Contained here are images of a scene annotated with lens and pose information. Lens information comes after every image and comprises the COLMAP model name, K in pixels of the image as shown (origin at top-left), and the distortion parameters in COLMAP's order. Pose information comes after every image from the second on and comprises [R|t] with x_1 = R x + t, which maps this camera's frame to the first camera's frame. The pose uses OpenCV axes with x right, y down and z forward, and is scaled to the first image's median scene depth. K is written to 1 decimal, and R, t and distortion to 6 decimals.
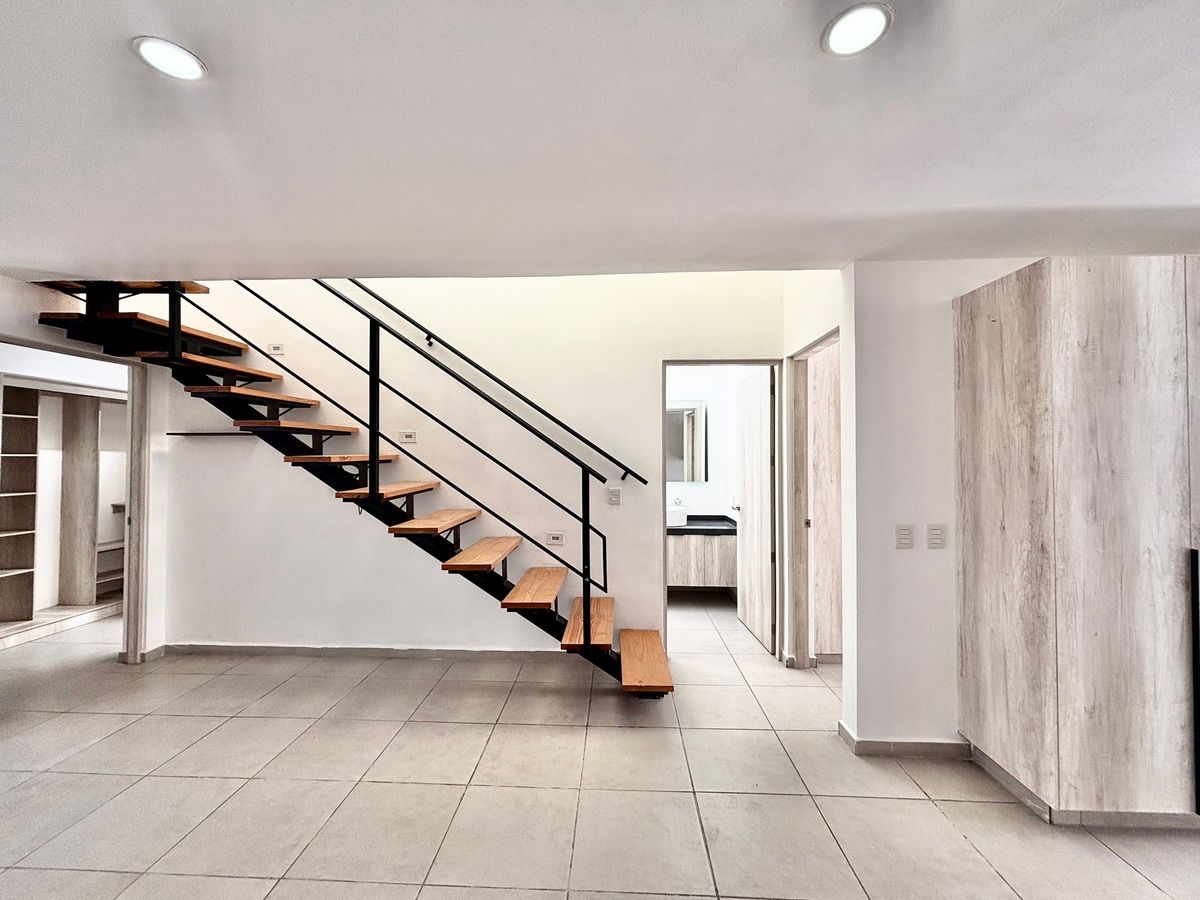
lens RADIAL K [[484.7, 0, 593.8], [0, 484.7, 446.5], [0, 0, 1]] dist [0.004229, -0.001263]
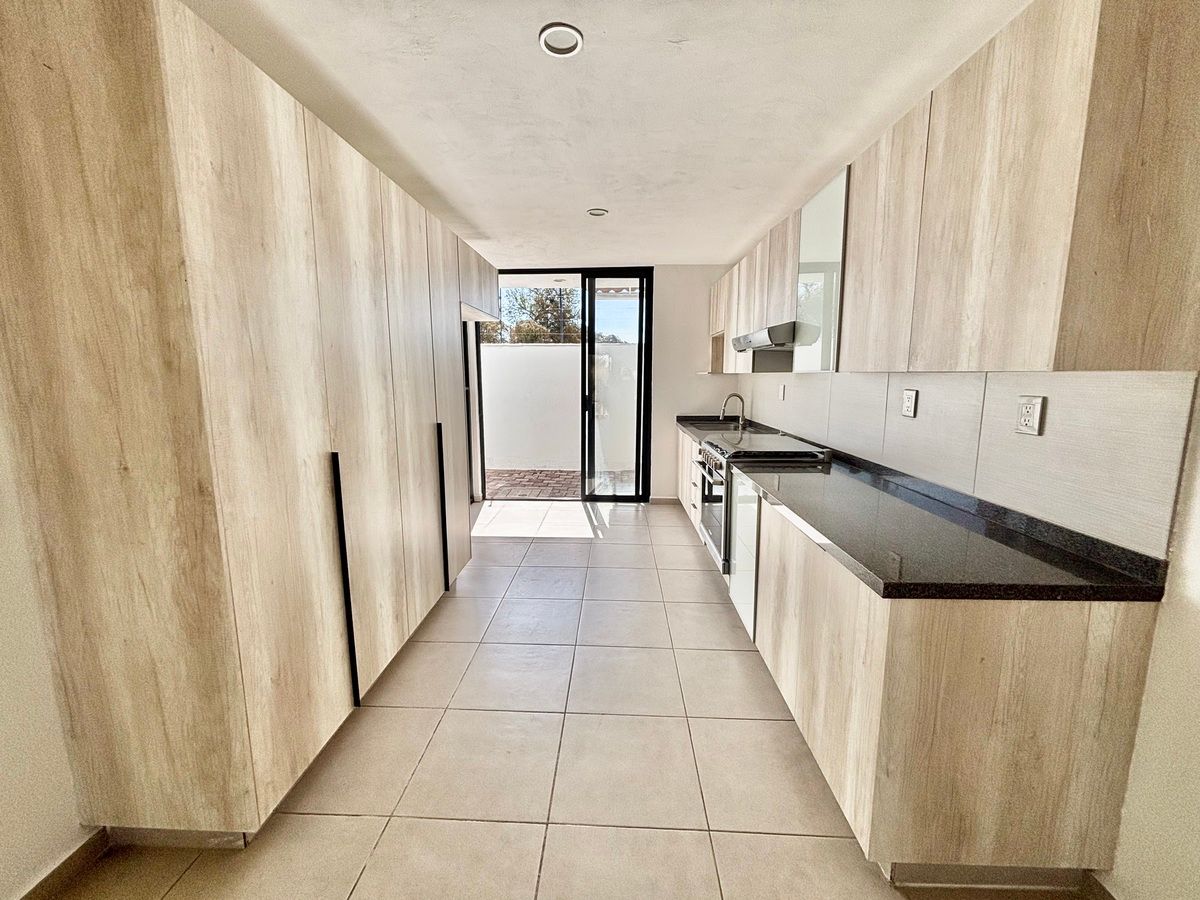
lens RADIAL K [[484.7, 0, 595.7], [0, 484.7, 447.3], [0, 0, 1]] dist [0.004229, -0.001263]
pose [[0.000243, -0.151389, 0.988474, 0.265493], [-0.015337, 0.988357, 0.151375, 0.044559], [-0.999882, -0.015197, -0.002082, 0.426241]]
